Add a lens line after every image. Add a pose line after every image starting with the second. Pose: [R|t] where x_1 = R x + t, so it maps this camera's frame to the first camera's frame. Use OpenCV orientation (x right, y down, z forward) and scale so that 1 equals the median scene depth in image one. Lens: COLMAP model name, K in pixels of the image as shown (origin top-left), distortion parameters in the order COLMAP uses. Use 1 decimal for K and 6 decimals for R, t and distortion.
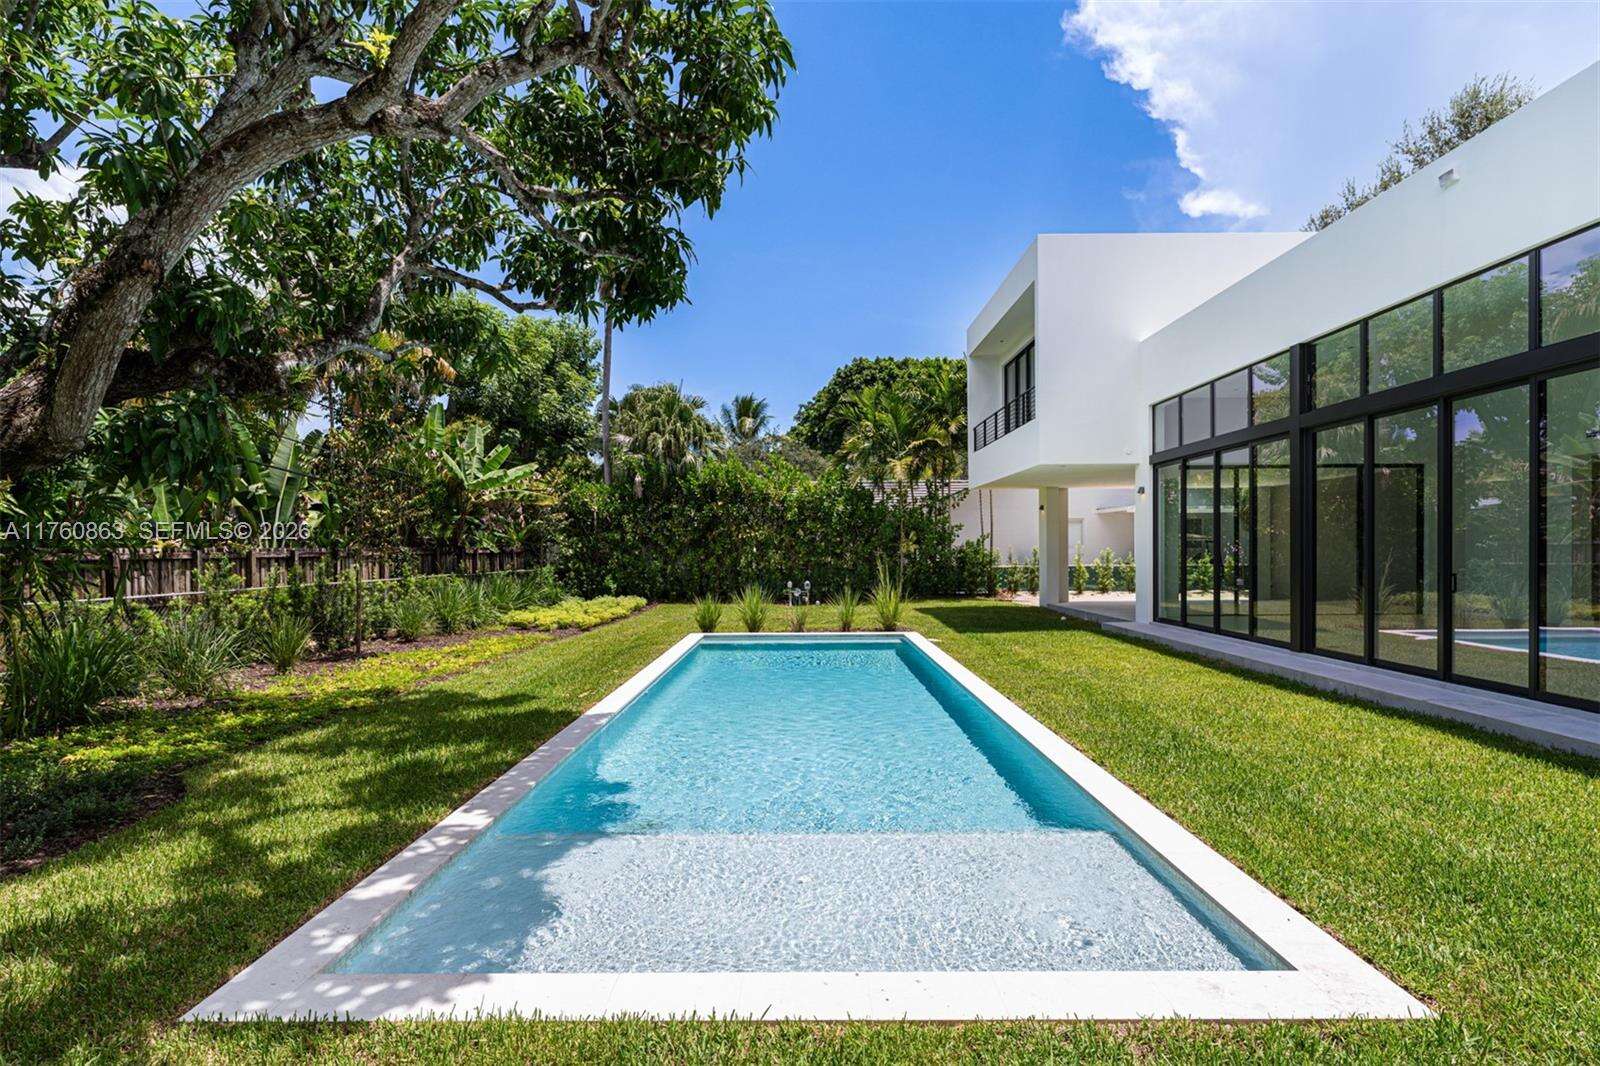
lens RADIAL K [[782.6, 0, 799.3], [0, 782.6, 549.7], [0, 0, 1]] dist [0.000477, 0.000057]
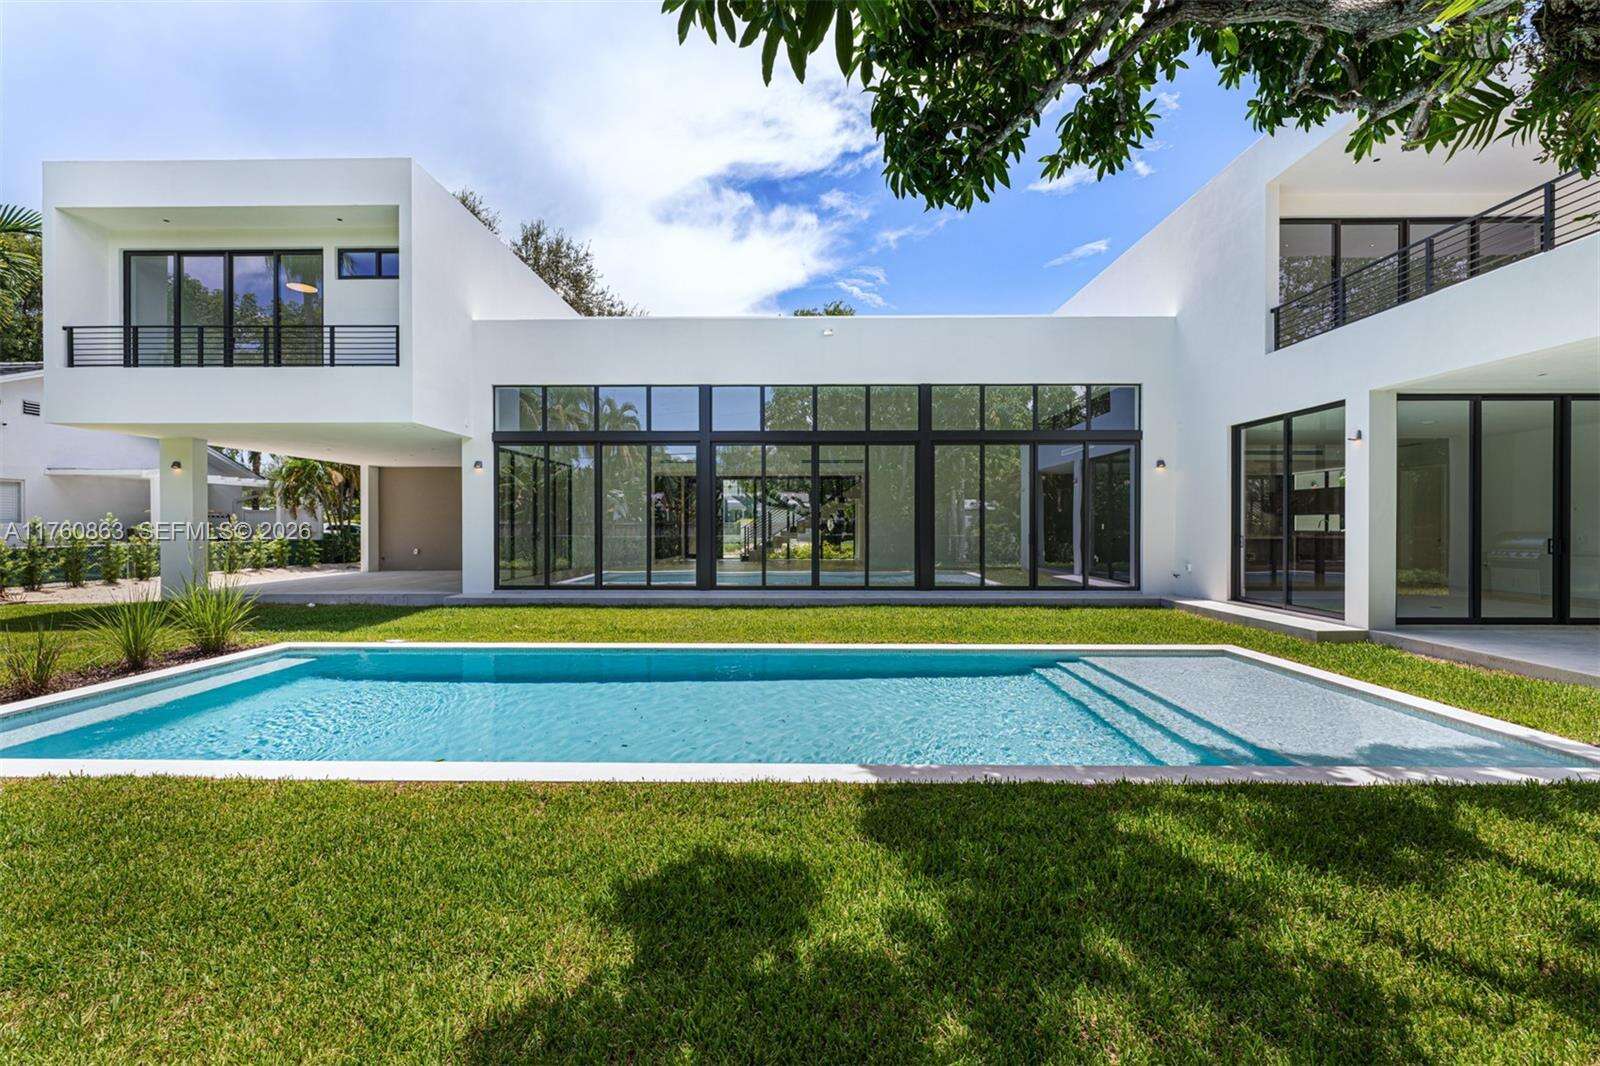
lens RADIAL K [[616.9, 0, 800.0], [0, 616.9, 533.0], [0, 0, 1]] dist [-0.000928, -0.000145]
pose [[0.011419, -0.017371, 0.999784, -0.585173], [0.000139, 0.999849, 0.017371, 0.007084], [-0.999935, -0.000059, 0.011420, 0.819535]]
